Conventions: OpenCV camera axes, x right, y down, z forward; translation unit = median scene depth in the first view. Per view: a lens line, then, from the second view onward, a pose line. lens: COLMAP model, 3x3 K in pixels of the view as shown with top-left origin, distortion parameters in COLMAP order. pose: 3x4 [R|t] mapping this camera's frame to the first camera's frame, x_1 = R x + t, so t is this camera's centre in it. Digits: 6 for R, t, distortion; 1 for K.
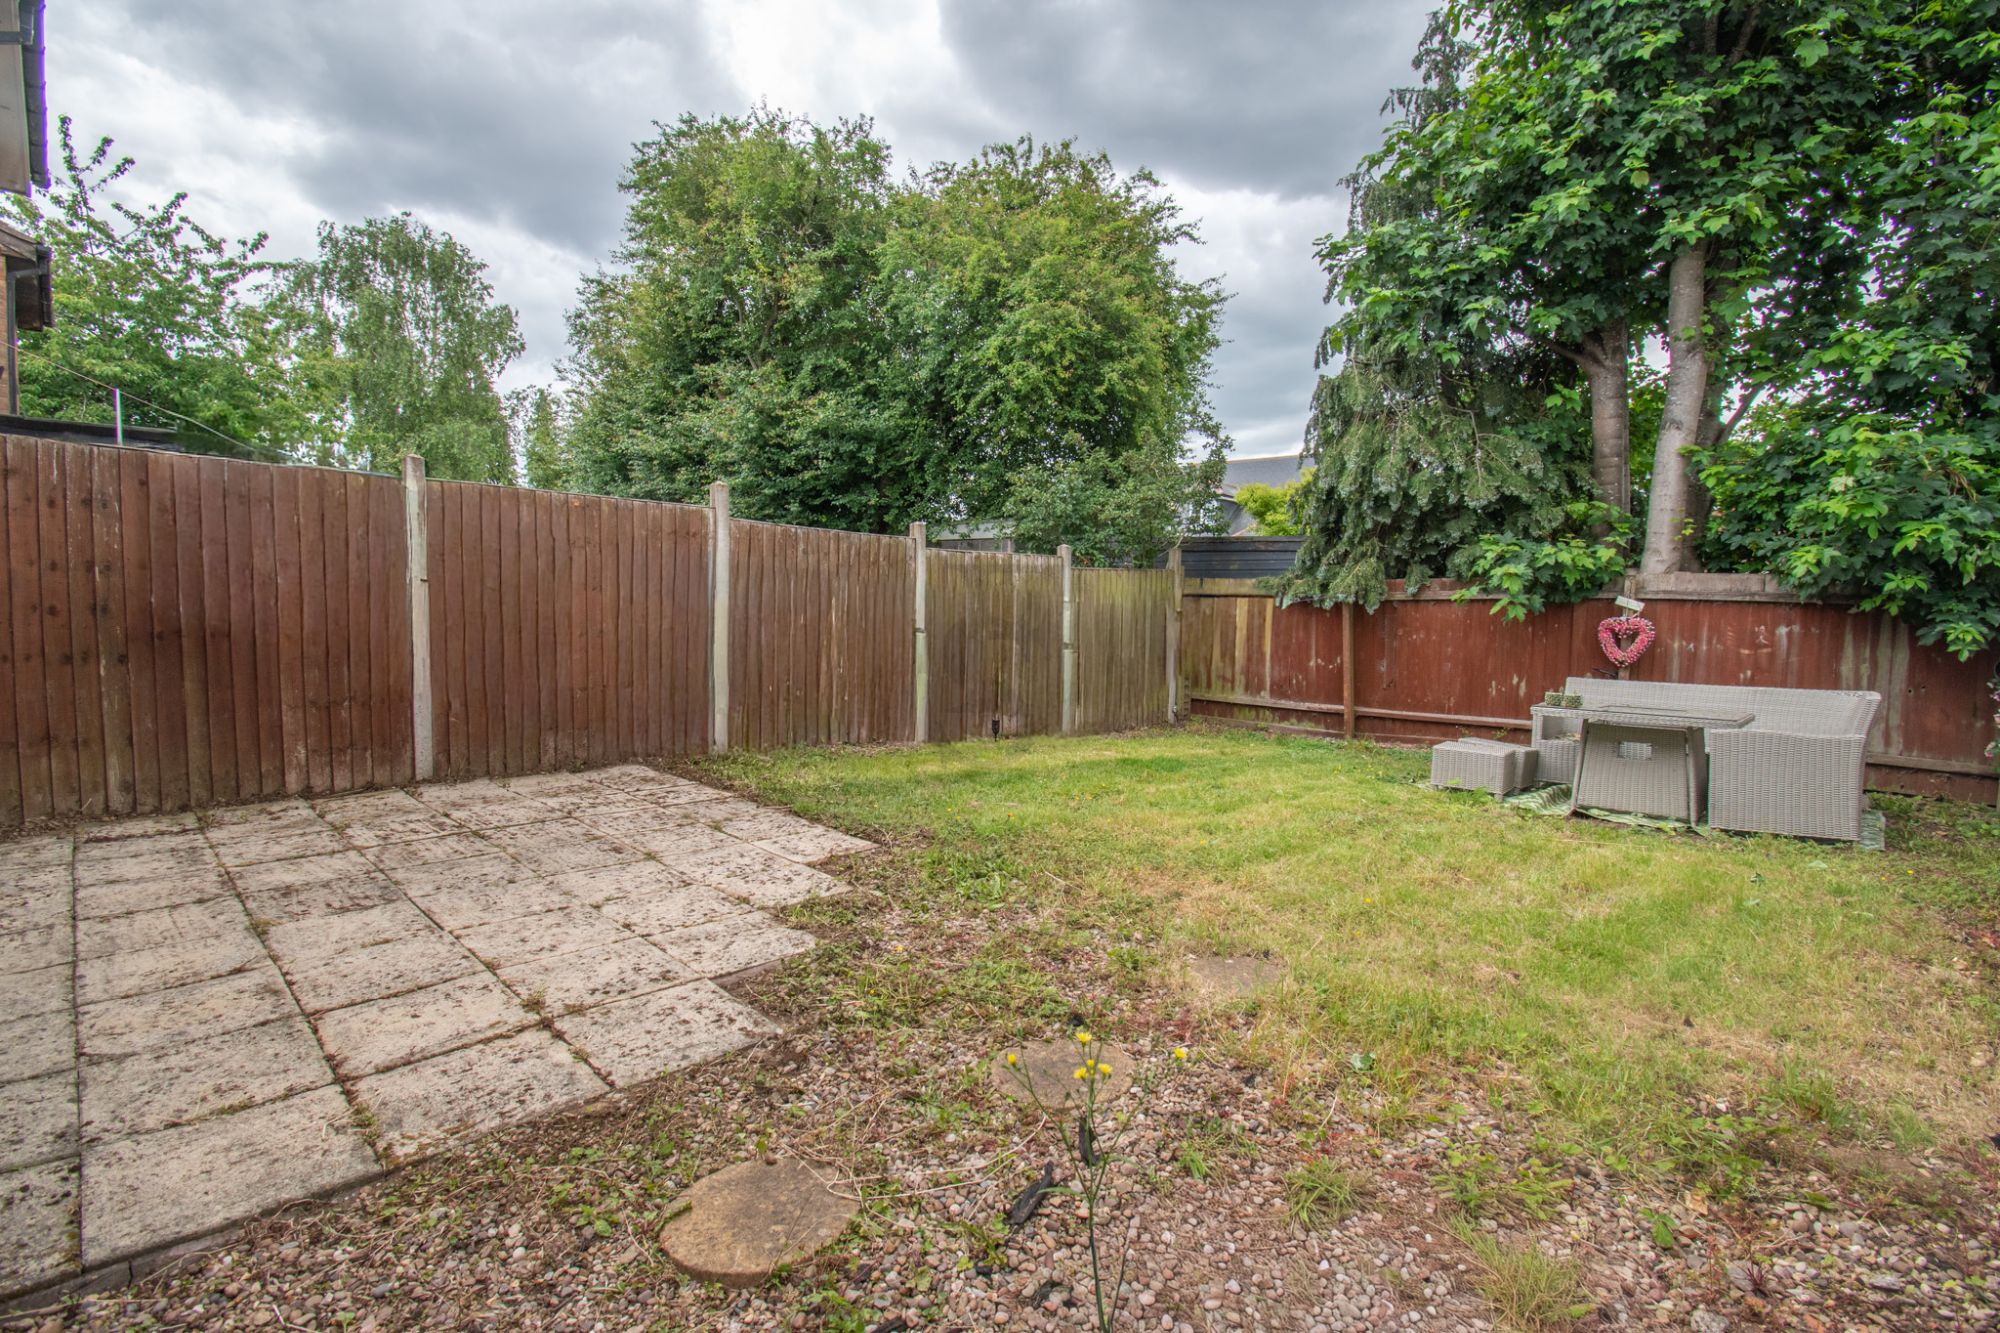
lens RADIAL K [[905.9, 0, 995.6], [0, 905.9, 660.0], [0, 0, 1]] dist [0.019619, -0.015289]
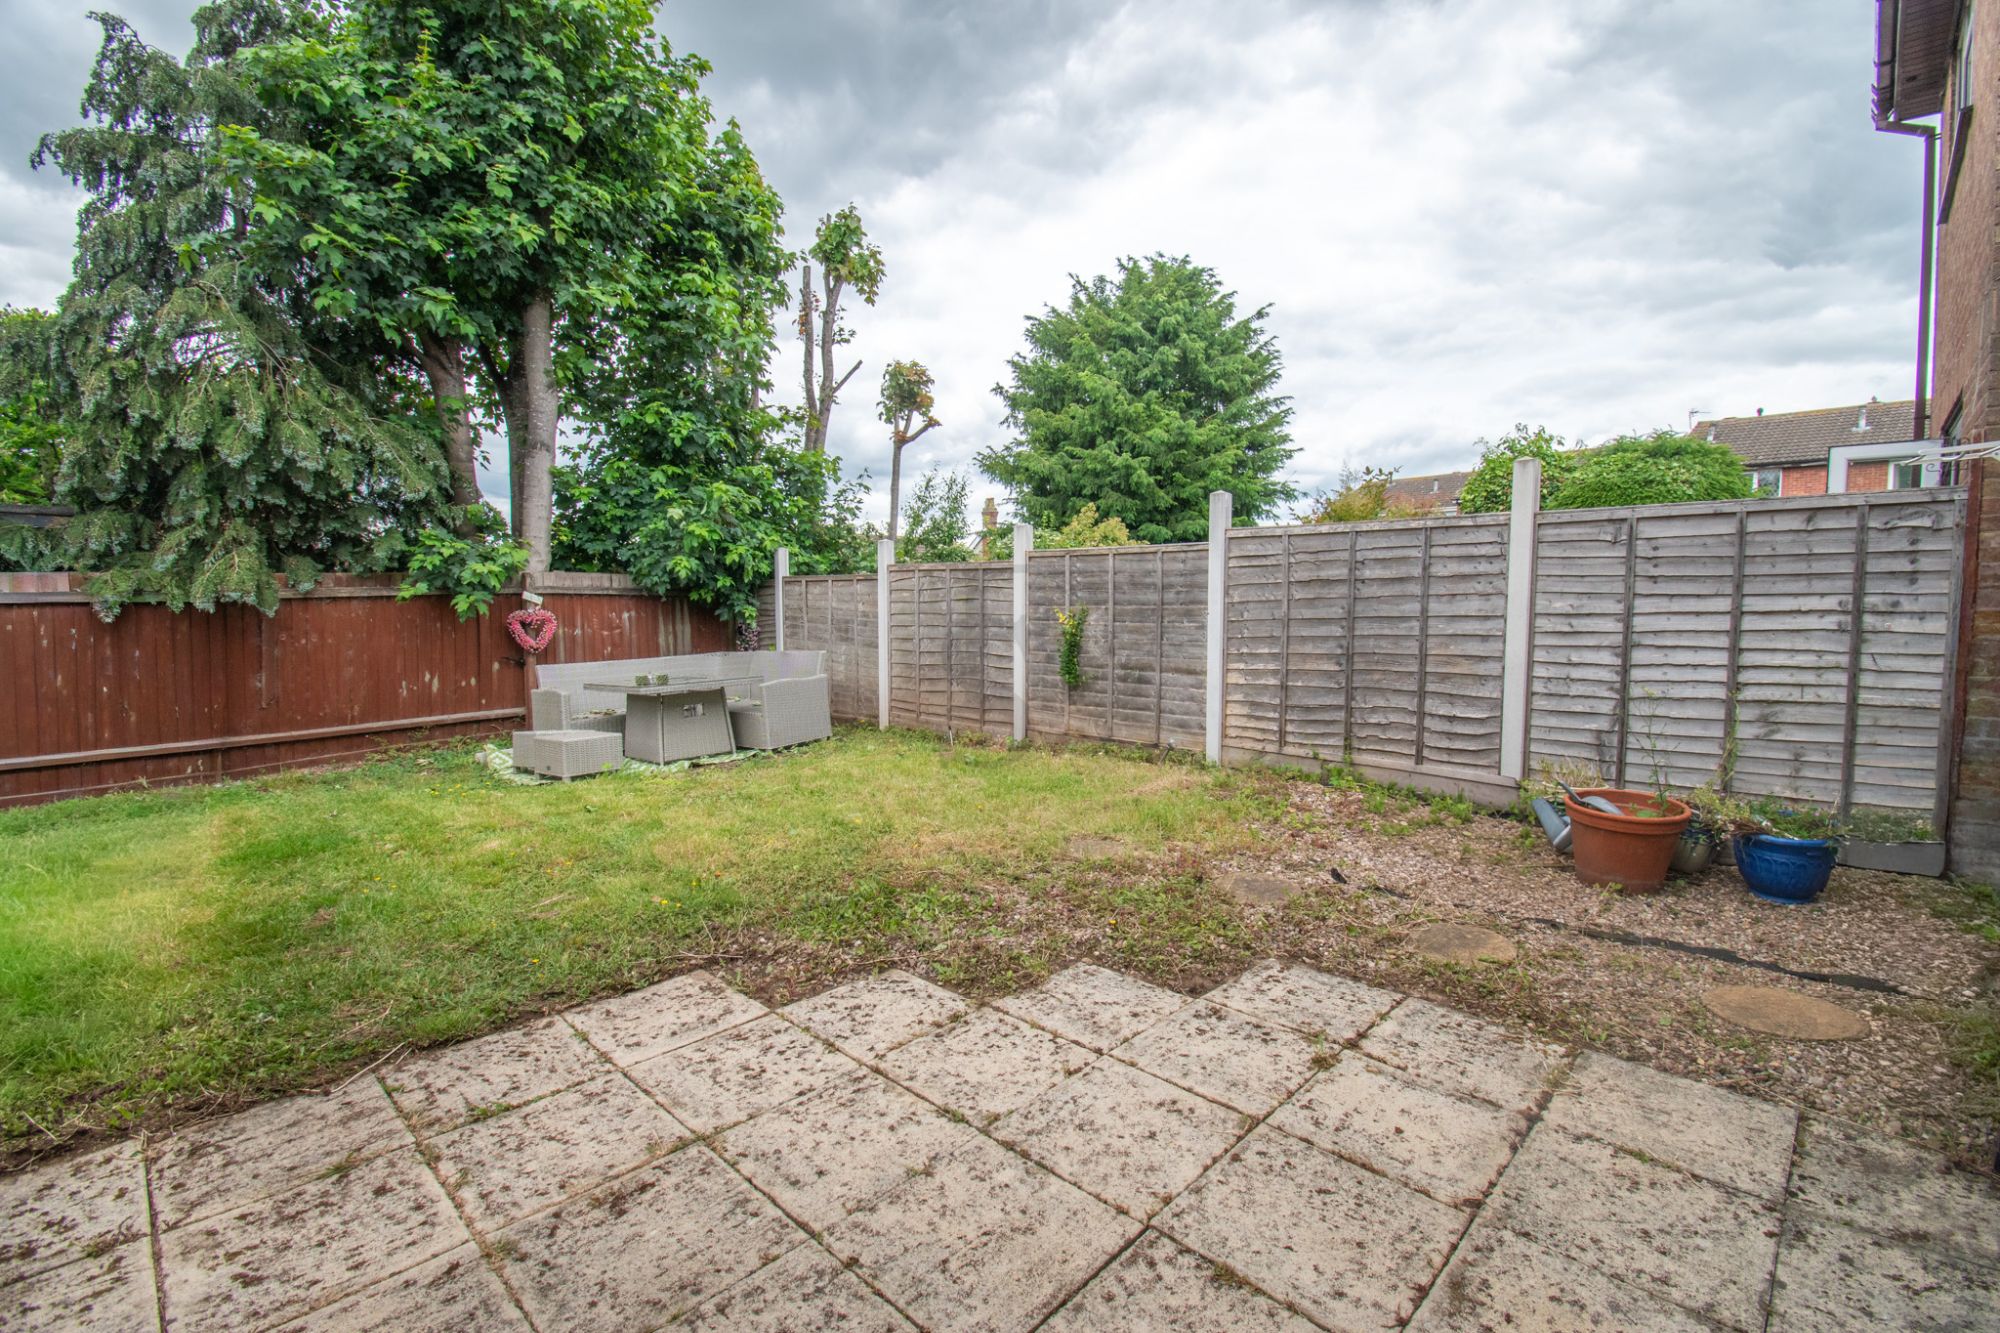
lens RADIAL K [[905.9, 0, 995.6], [0, 905.9, 660.0], [0, 0, 1]] dist [0.019619, -0.015289]
pose [[-0.017243, -0.089619, 0.995827, -1.048349], [0.073062, 0.993199, 0.090648, -0.102642], [-0.997178, 0.074320, -0.010578, 0.991188]]
